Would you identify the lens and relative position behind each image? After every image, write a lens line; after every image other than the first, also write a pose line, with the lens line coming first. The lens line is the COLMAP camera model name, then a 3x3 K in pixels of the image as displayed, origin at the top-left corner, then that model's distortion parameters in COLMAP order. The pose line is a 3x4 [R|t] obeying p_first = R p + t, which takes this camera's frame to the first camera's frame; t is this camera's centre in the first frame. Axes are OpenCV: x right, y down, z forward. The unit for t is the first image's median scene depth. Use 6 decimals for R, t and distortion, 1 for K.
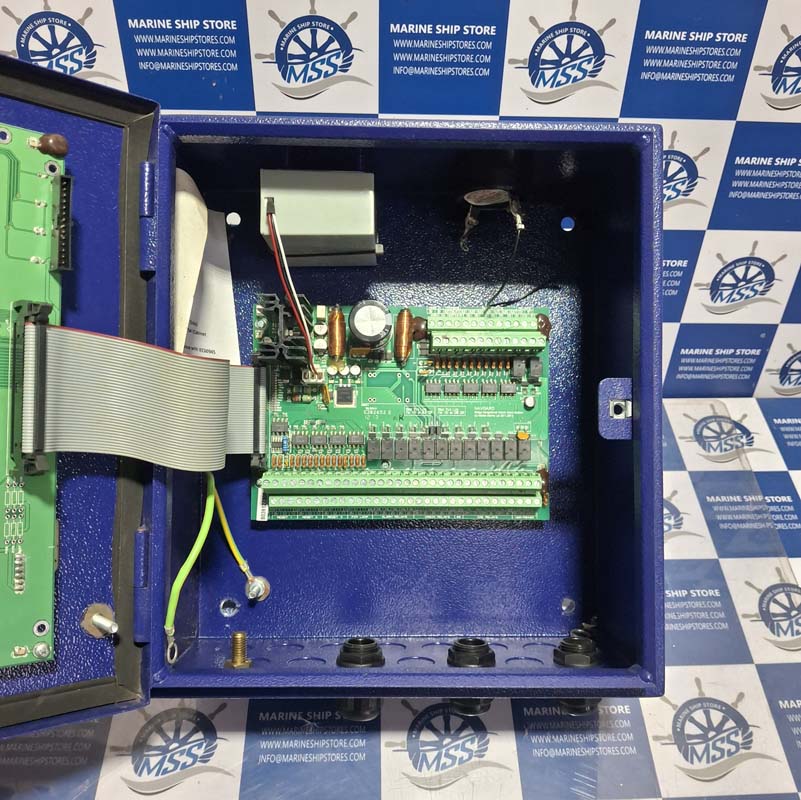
lens RADIAL K [[914.3, 0, 400.5], [0, 914.3, 400.0], [0, 0, 1]] dist [0.157146, -0.579777]
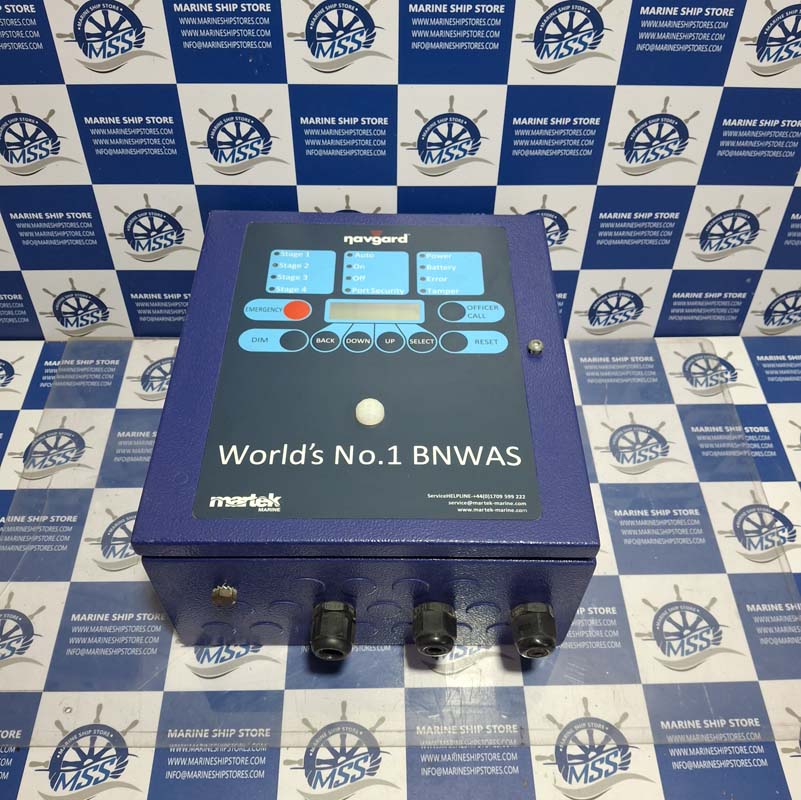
lens RADIAL K [[914.3, 0, 400.5], [0, 914.3, 400.0], [0, 0, 1]] dist [0.157146, -0.579777]
pose [[0.999935, -0.001993, -0.011227, -0.008838], [0.002881, 0.996816, 0.079679, -0.020586], [0.011032, -0.079706, 0.996757, -0.128148]]
